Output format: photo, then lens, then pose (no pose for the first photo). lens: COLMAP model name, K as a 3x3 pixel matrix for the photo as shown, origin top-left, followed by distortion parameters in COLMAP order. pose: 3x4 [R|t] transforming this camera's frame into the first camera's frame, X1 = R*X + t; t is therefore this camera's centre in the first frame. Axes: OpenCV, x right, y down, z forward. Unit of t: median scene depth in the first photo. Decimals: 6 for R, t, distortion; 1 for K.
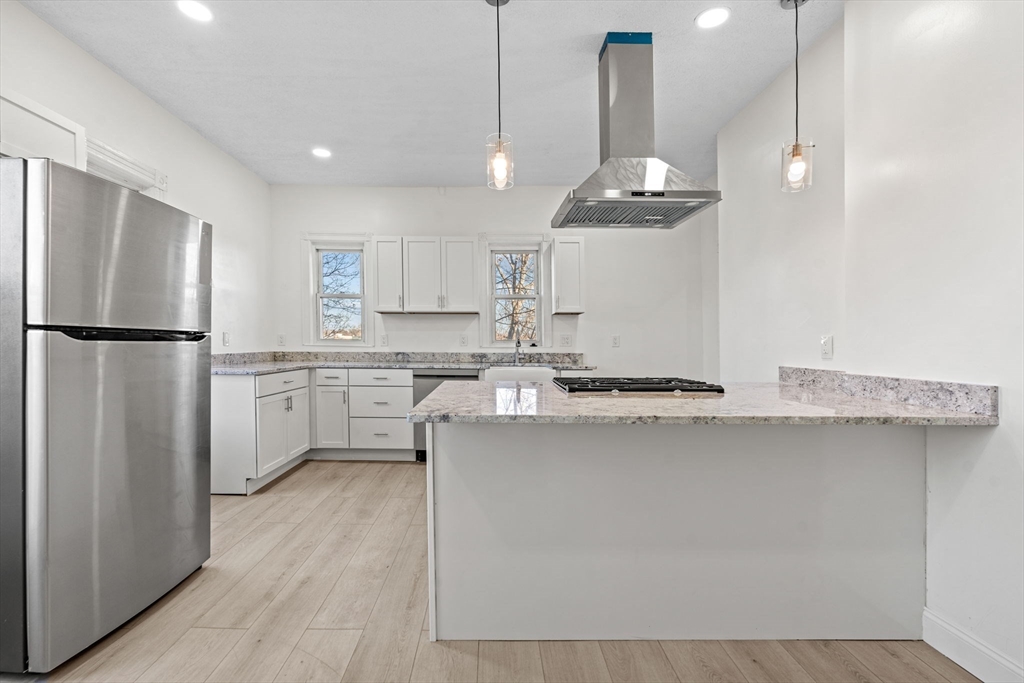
lens RADIAL K [[456.5, 0, 489.5], [0, 456.5, 345.2], [0, 0, 1]] dist [0.000837, 0.000098]
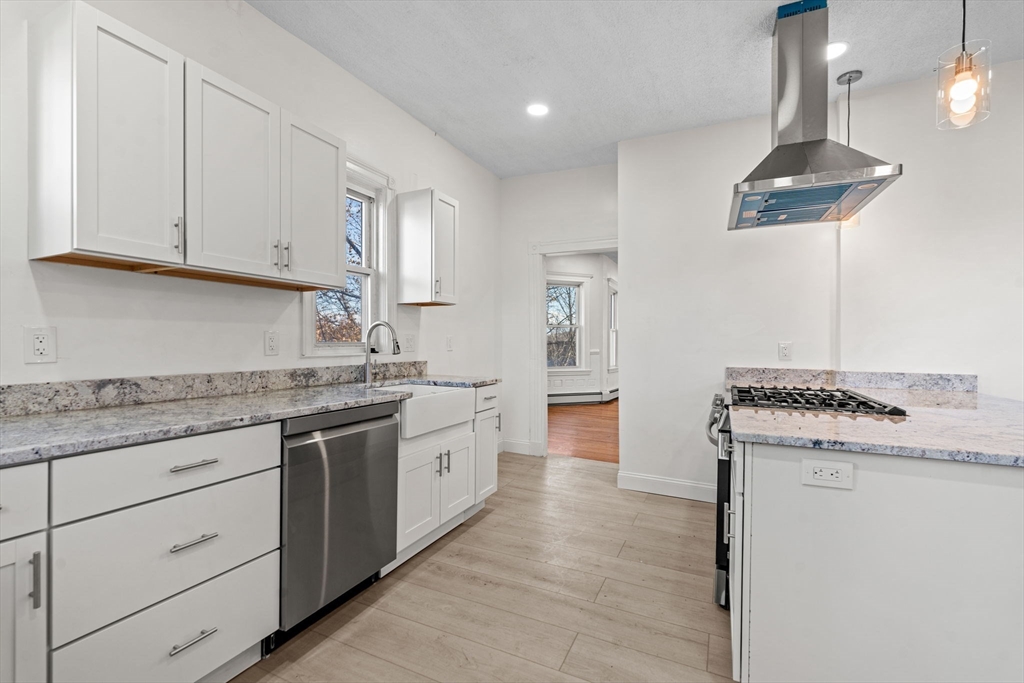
lens RADIAL K [[444.9, 0, 512.0], [0, 444.9, 341.5], [0, 0, 1]] dist [-0.000185, -0.000113]
pose [[0.435584, -0.001280, 0.900147, -0.420456], [0.002430, 0.999997, 0.000246, -0.014426], [-0.900145, 0.002080, 0.435586, 0.662587]]
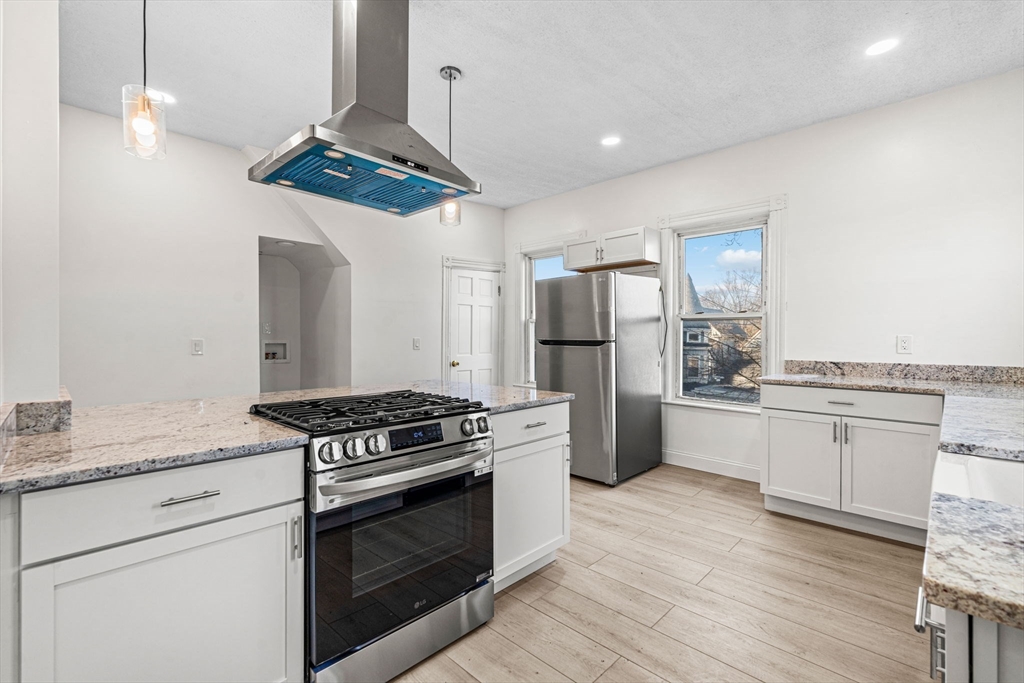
lens RADIAL K [[454.0, 0, 512.0], [0, 454.0, 341.5], [0, 0, 1]] dist [-0.002188, -0.000261]
pose [[-0.698369, 0.001081, -0.715737, 0.407226], [-0.006323, 0.999951, 0.007680, -0.019592], [0.715710, 0.009889, -0.698327, 1.003726]]
